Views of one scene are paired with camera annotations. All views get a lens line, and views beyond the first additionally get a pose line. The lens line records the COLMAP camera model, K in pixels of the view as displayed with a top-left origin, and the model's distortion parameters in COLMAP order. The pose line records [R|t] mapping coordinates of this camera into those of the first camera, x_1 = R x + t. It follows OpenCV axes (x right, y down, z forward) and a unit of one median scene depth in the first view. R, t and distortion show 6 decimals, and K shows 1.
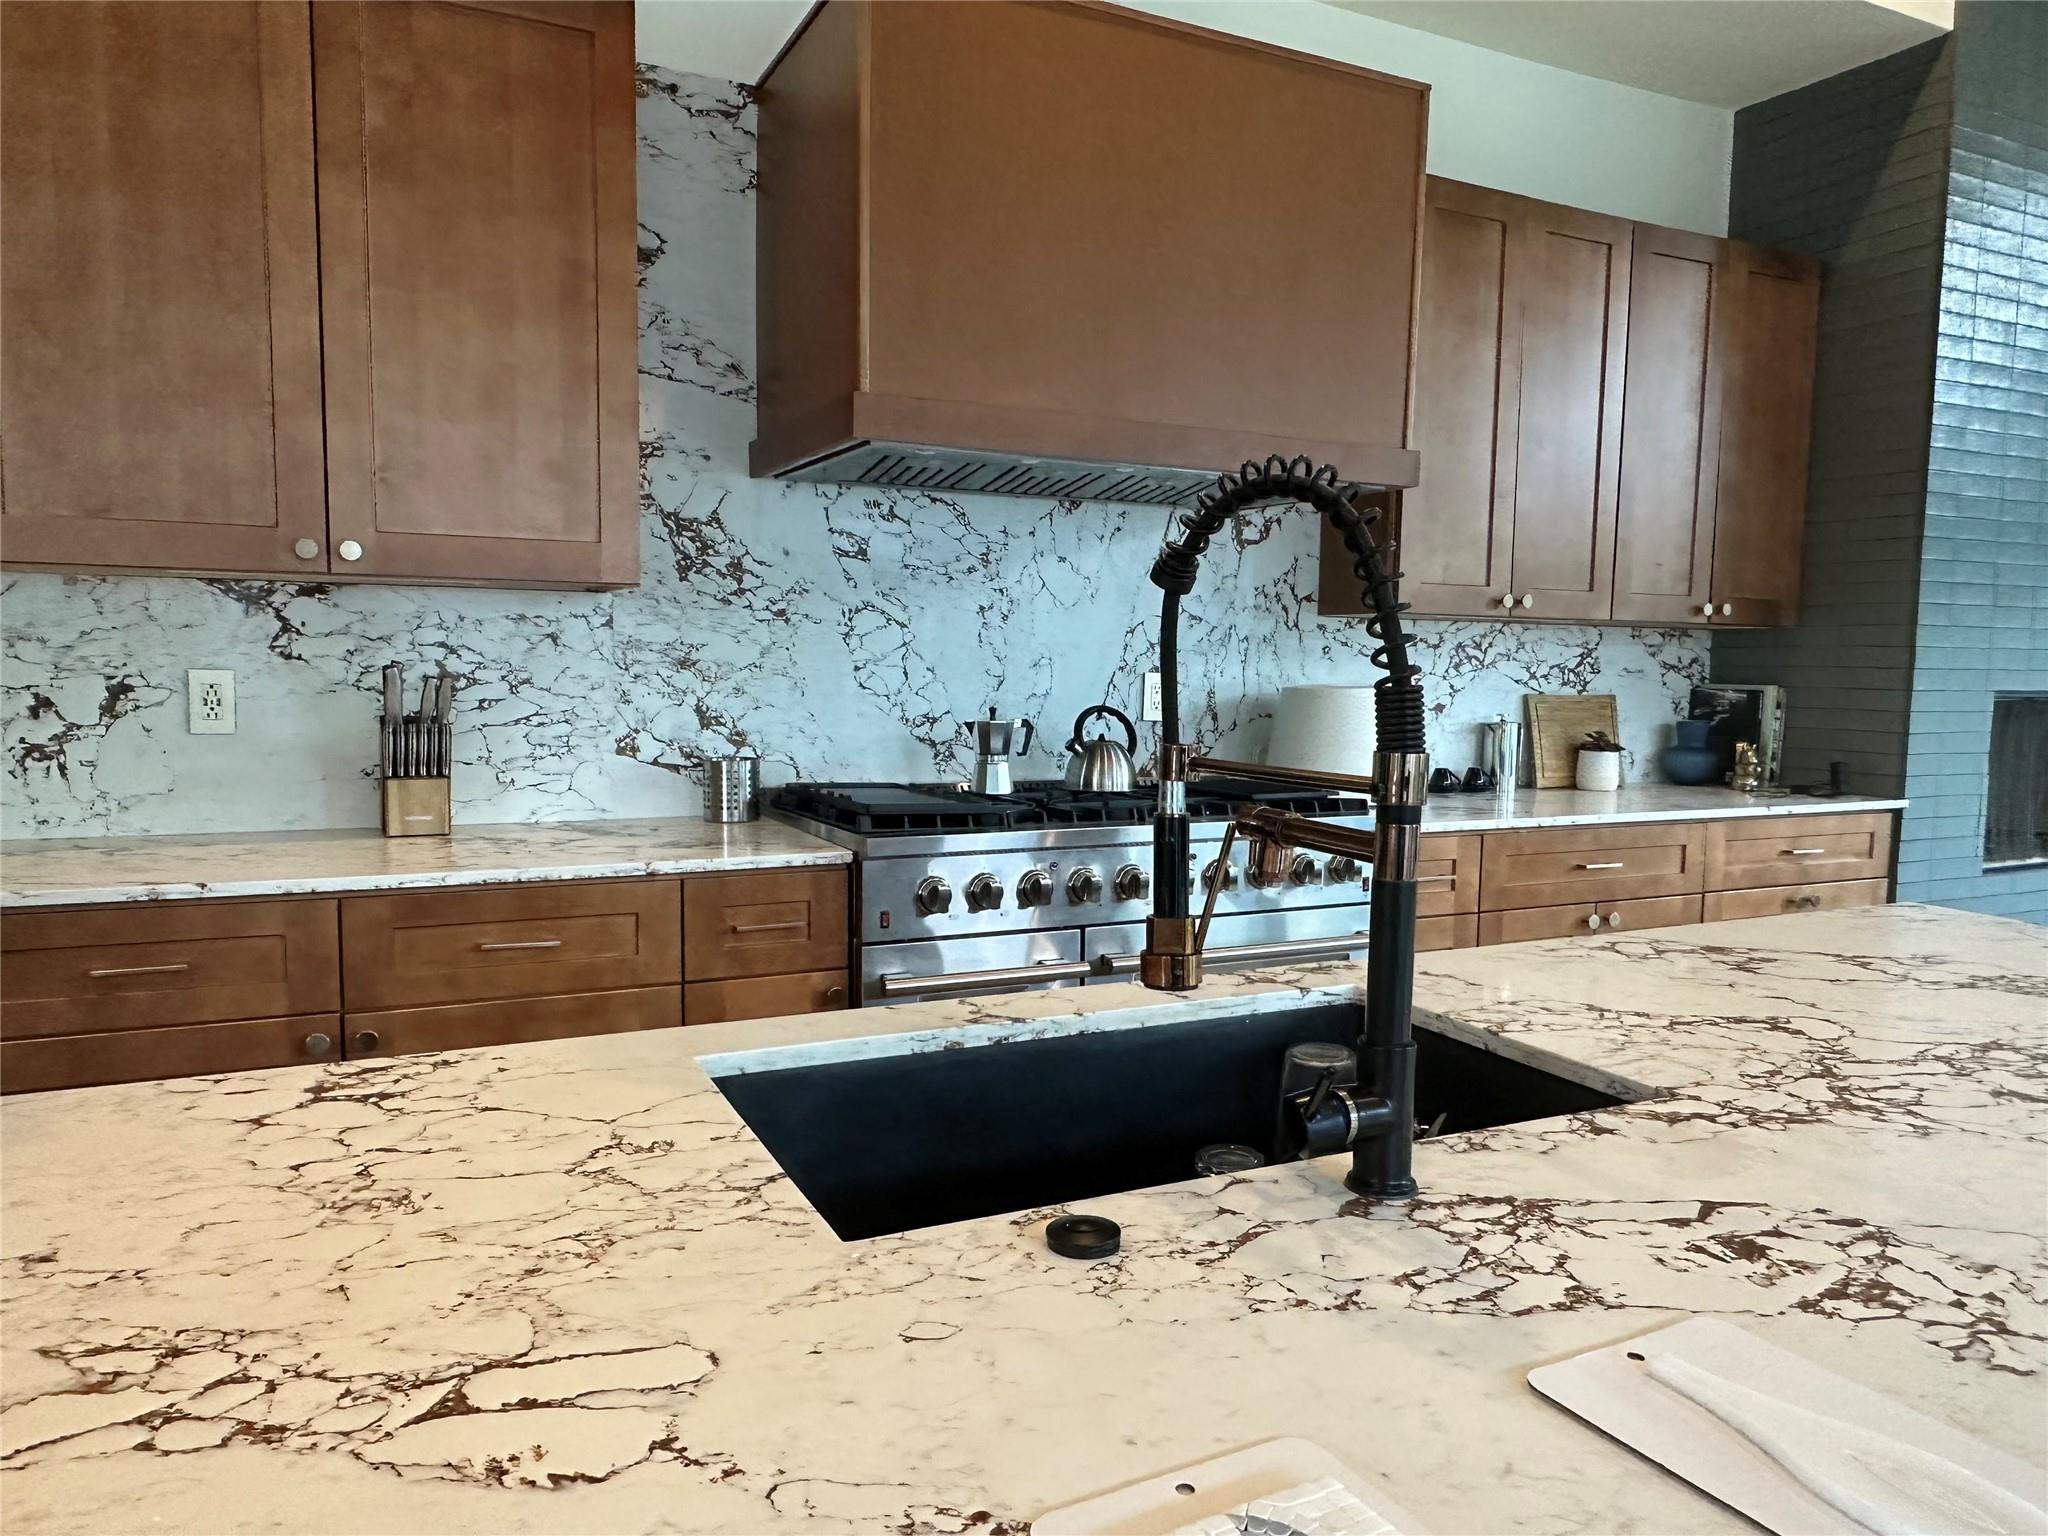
lens RADIAL K [[1372.4, 0, 1030.9], [0, 1372.4, 775.1], [0, 0, 1]] dist [-0.004646, 0.003492]
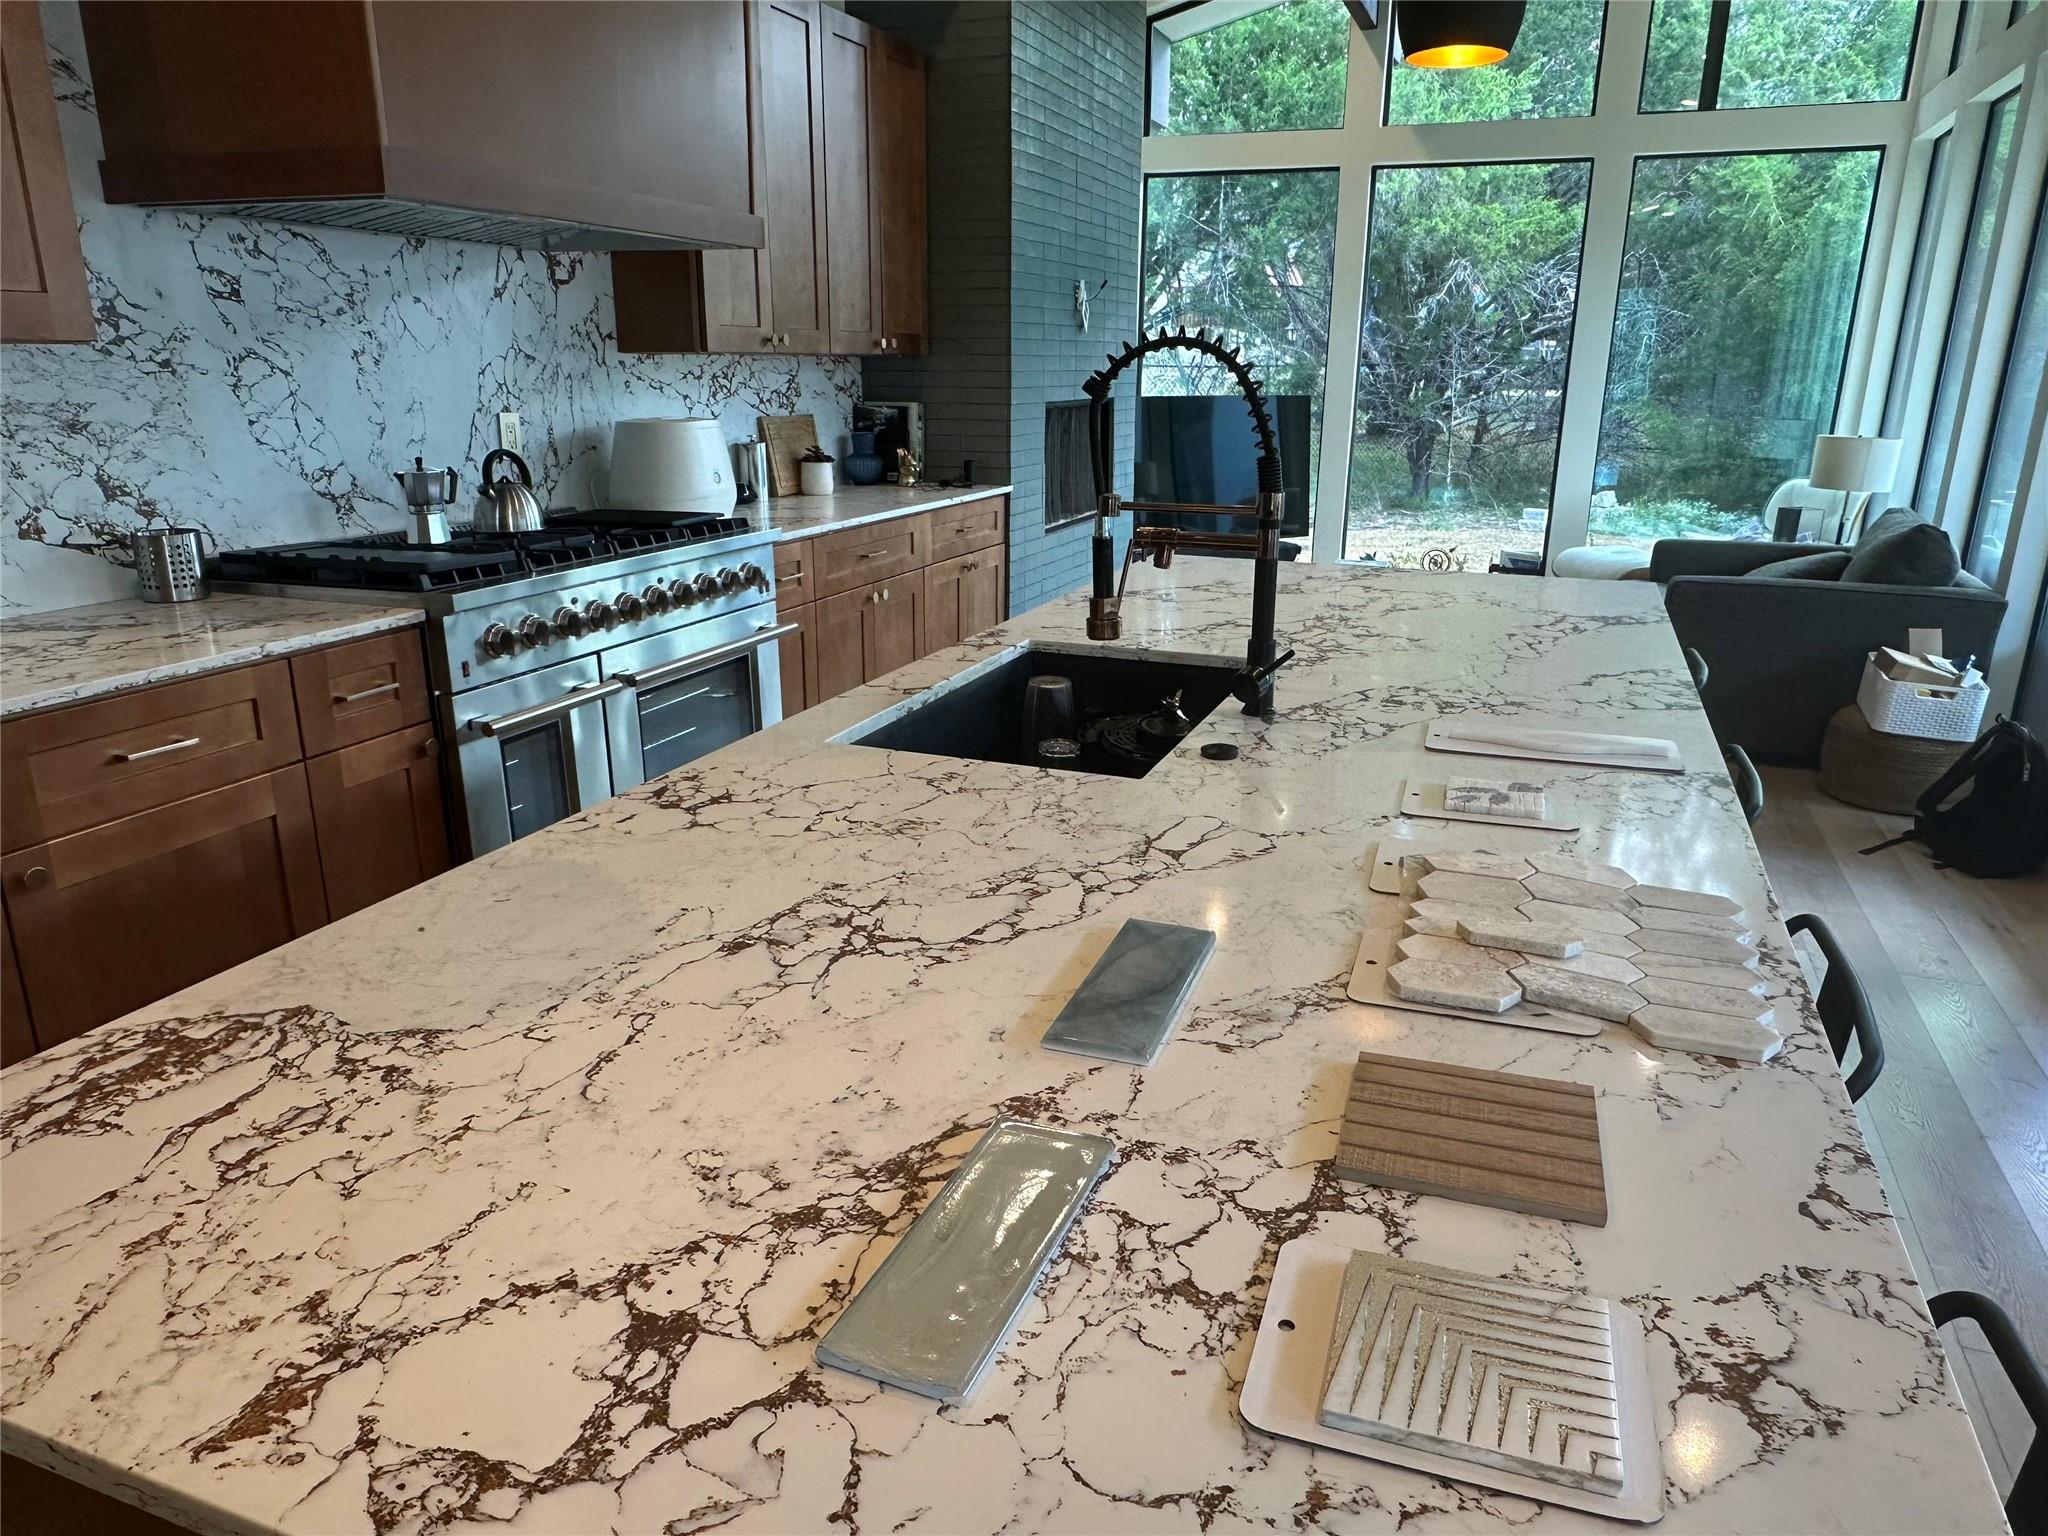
lens RADIAL K [[1372.4, 0, 1032.1], [0, 1372.4, 767.5], [0, 0, 1]] dist [-0.004646, 0.003492]
pose [[0.725796, -0.204252, 0.656887, -0.406652], [0.062333, 0.970502, 0.232896, -0.034240], [-0.685080, -0.128089, 0.717119, -0.069036]]
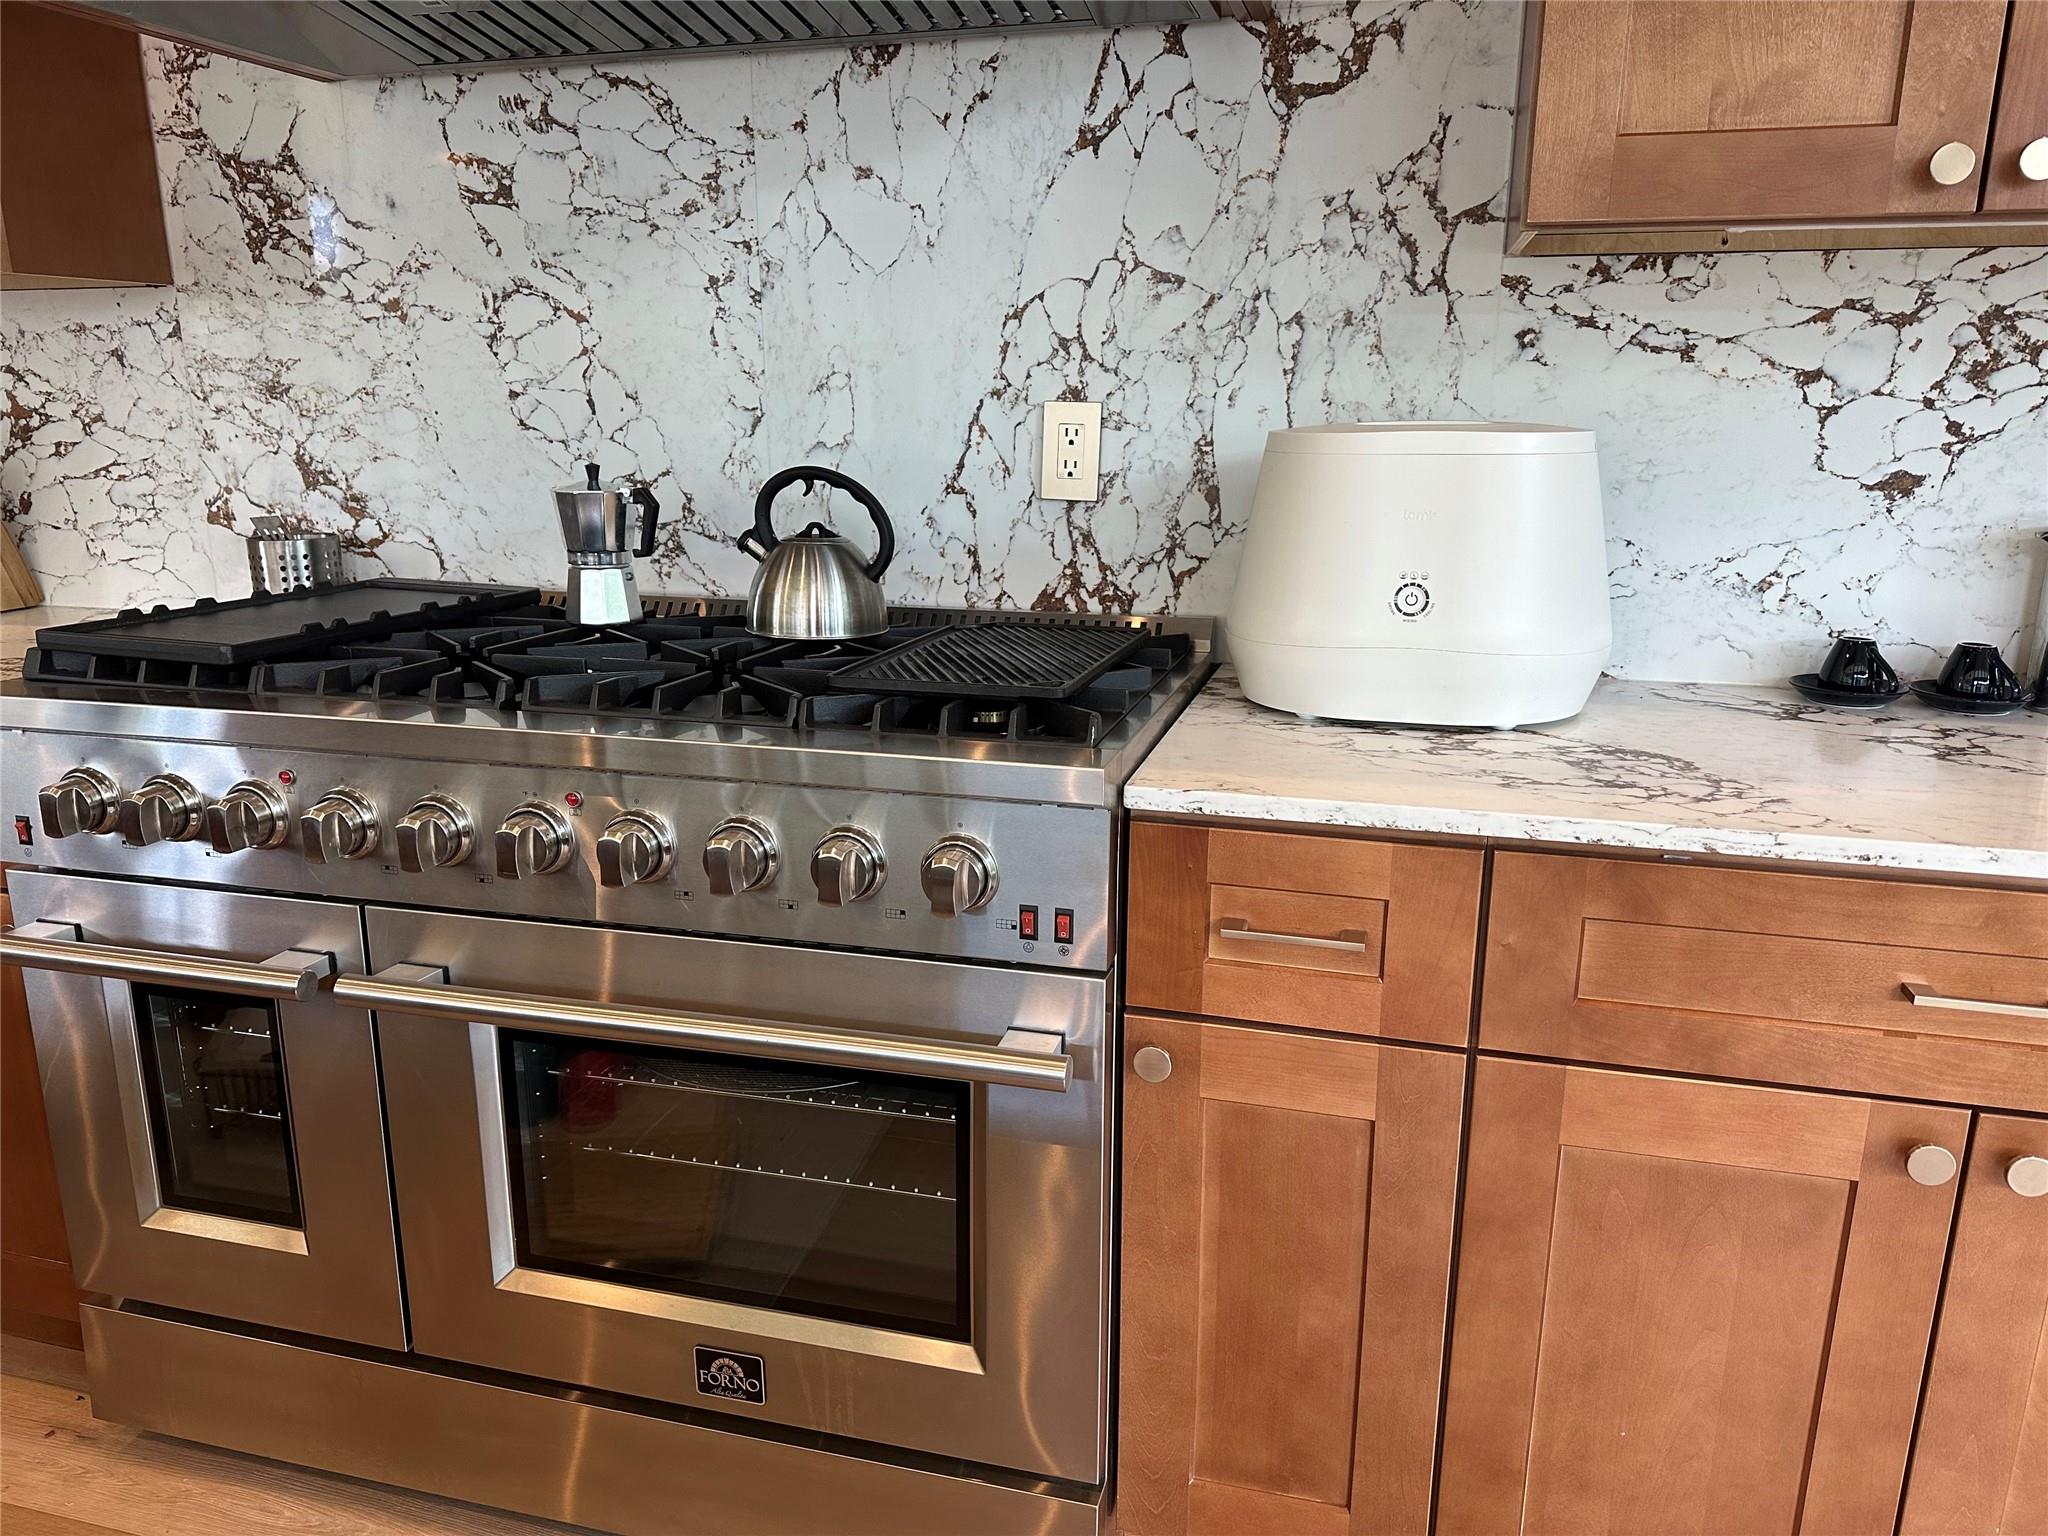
lens RADIAL K [[1502.9, 0, 1074.4], [0, 1502.9, 781.8], [0, 0, 1]] dist [0.036146, -0.053316]
pose [[0.743707, 0.155838, -0.650089, 0.524625], [-0.043746, 0.981710, 0.185287, -0.044919], [0.667073, -0.109360, 0.736922, 0.659662]]
